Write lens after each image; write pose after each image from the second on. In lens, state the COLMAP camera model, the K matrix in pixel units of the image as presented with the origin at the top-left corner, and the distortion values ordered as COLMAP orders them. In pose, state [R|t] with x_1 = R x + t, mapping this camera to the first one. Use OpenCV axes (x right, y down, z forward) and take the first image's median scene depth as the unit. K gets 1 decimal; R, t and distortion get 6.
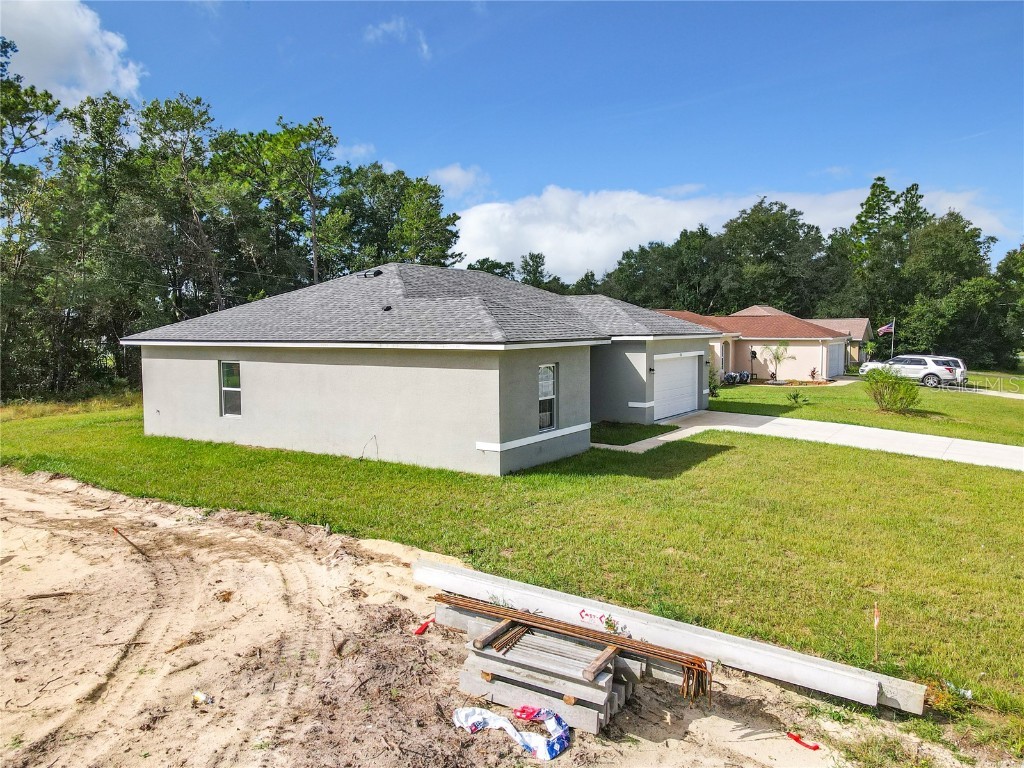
lens RADIAL K [[729.9, 0, 513.5], [0, 729.9, 380.3], [0, 0, 1]] dist [0.025214, 0.003104]
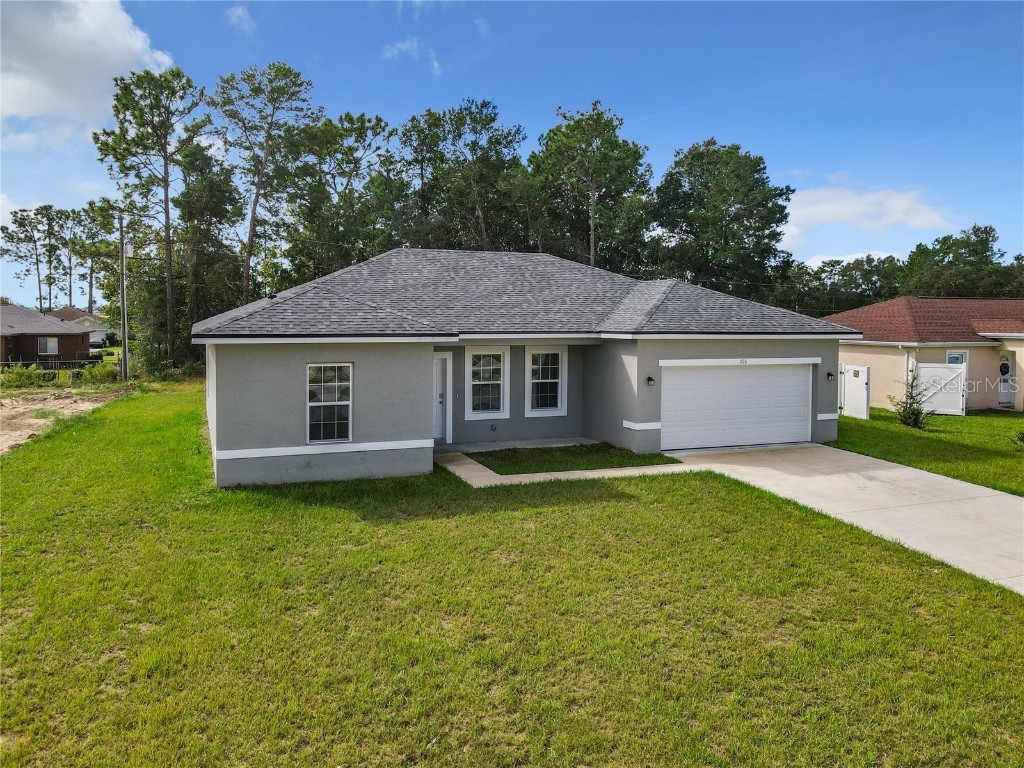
lens RADIAL K [[752.5, 0, 505.1], [0, 752.5, 347.7], [0, 0, 1]] dist [0.021543, 0.004557]
pose [[0.819847, 0.034809, -0.571524, 0.456207], [-0.053325, 0.998454, -0.015682, -0.023948], [0.570095, 0.043334, 0.820435, 0.264834]]
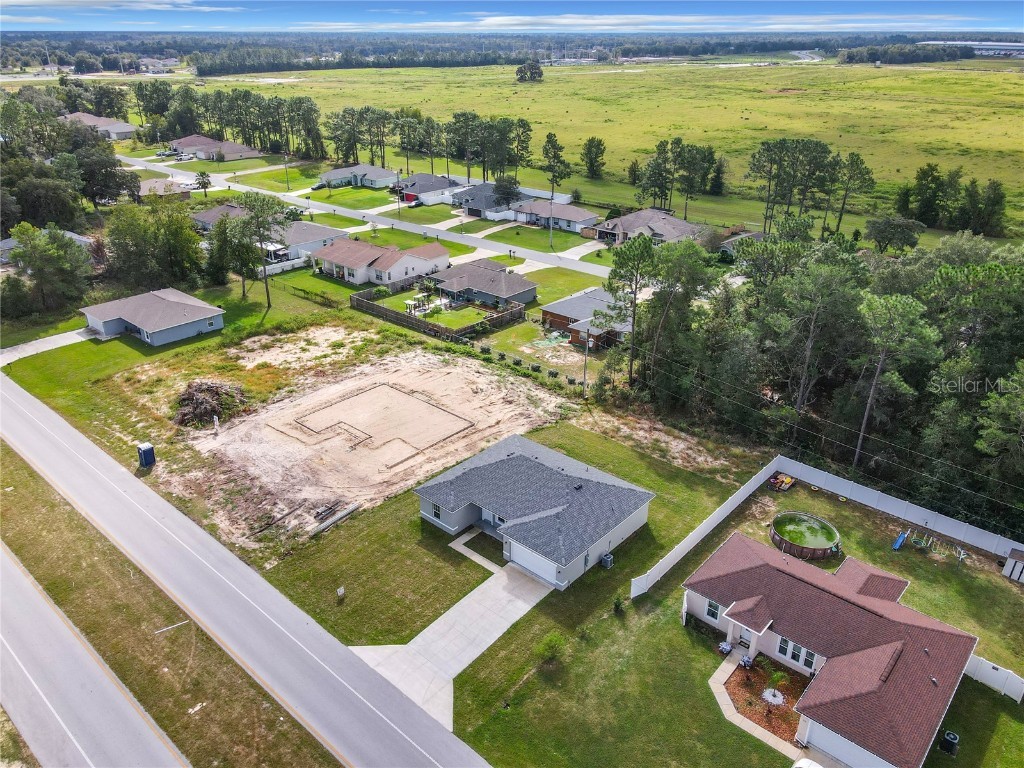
lens RADIAL K [[734.6, 0, 494.2], [0, 734.6, 383.7], [0, 0, 1]] dist [0.019667, 0.006844]
pose [[-0.165110, 0.429786, -0.887707, 2.035381], [-0.062633, 0.893674, 0.444324, -1.501714], [0.984284, 0.128962, -0.120636, 1.091972]]
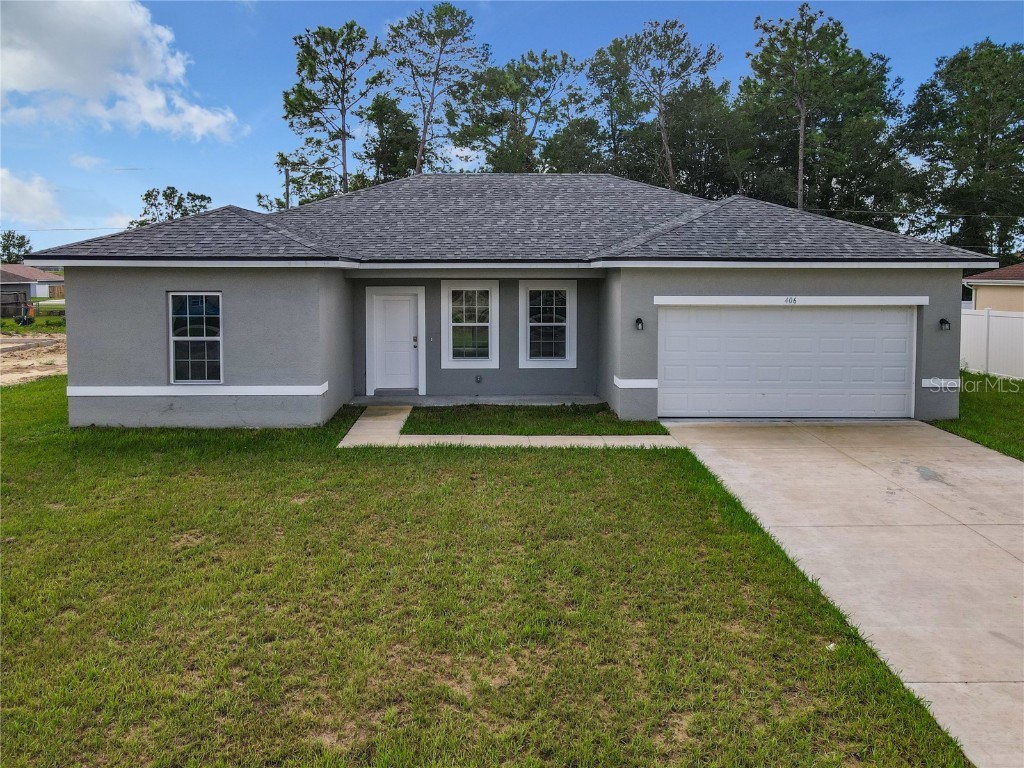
lens RADIAL K [[763.4, 0, 512.3], [0, 763.4, 327.6], [0, 0, 1]] dist [0.016345, -0.005528]
pose [[0.577783, 0.064935, -0.813603, 0.549211], [-0.063673, 0.997378, 0.034385, -0.021372], [0.813703, 0.031937, 0.580403, 0.531559]]
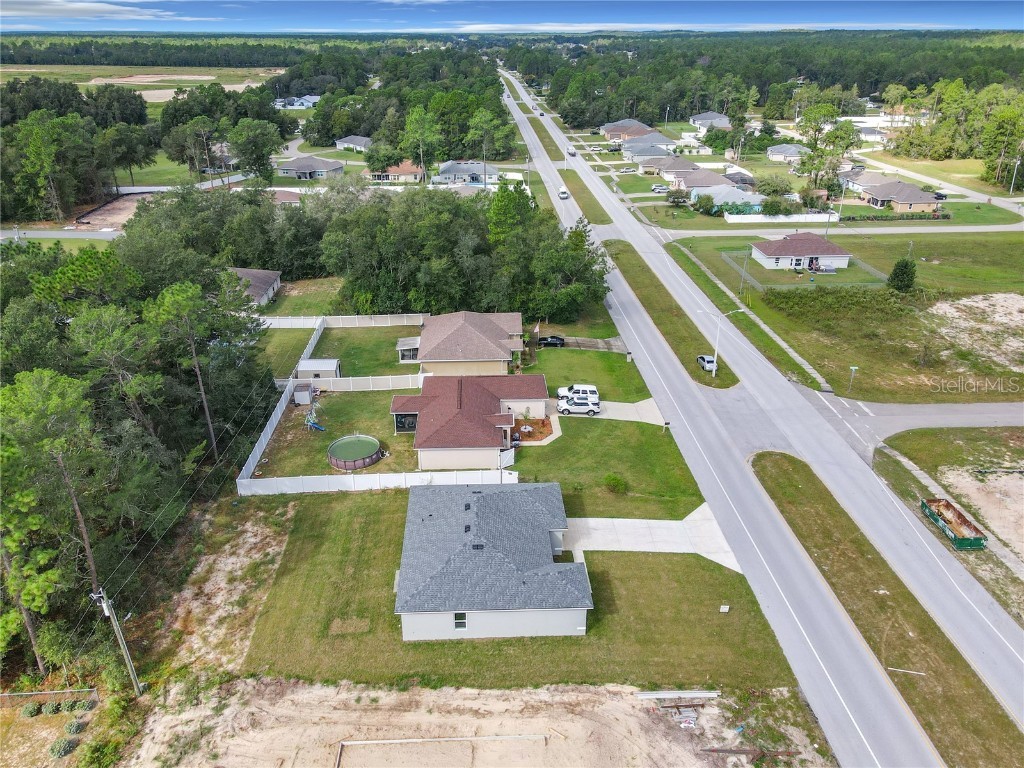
lens RADIAL K [[783.7, 0, 509.3], [0, 783.7, 387.3], [0, 0, 1]] dist [0.025748, 0.000764]
pose [[0.815723, -0.236711, 0.527792, -1.170373], [0.035108, 0.931013, 0.363293, -1.360027], [-0.577377, -0.277817, 0.767759, -0.771078]]
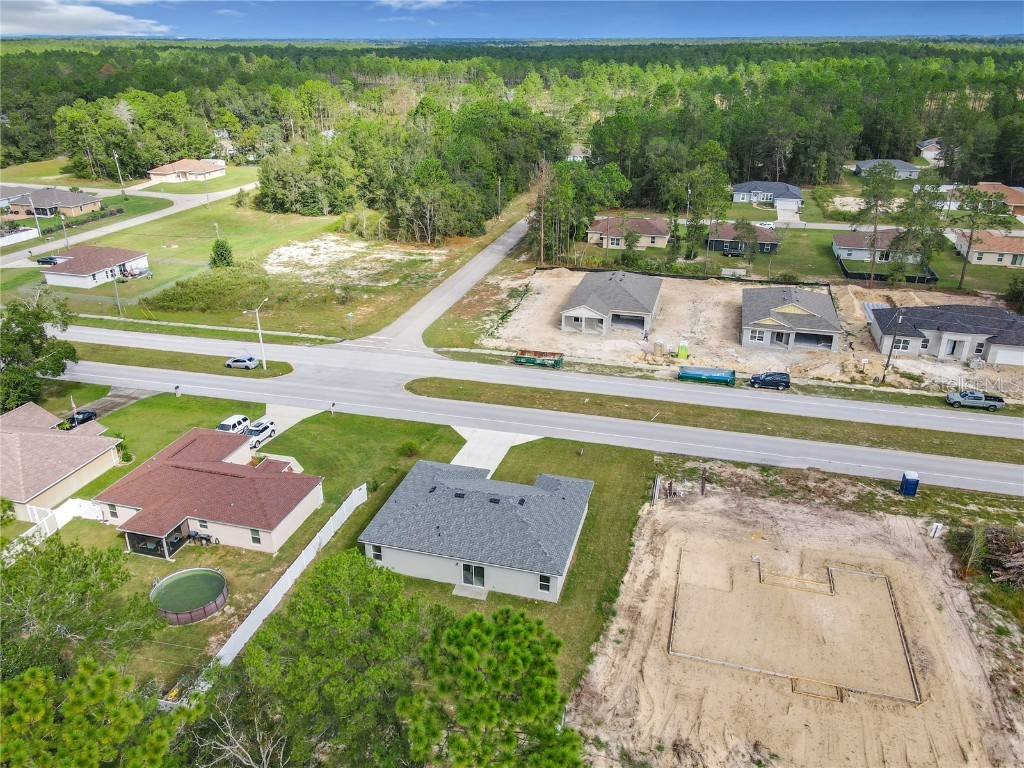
lens RADIAL K [[775.2, 0, 506.8], [0, 775.2, 385.5], [0, 0, 1]] dist [0.015190, 0.004553]
pose [[-0.297769, -0.387860, 0.872295, -2.119759], [0.065318, 0.903325, 0.423954, -1.481667], [-0.952401, 0.183218, -0.243648, 1.436777]]
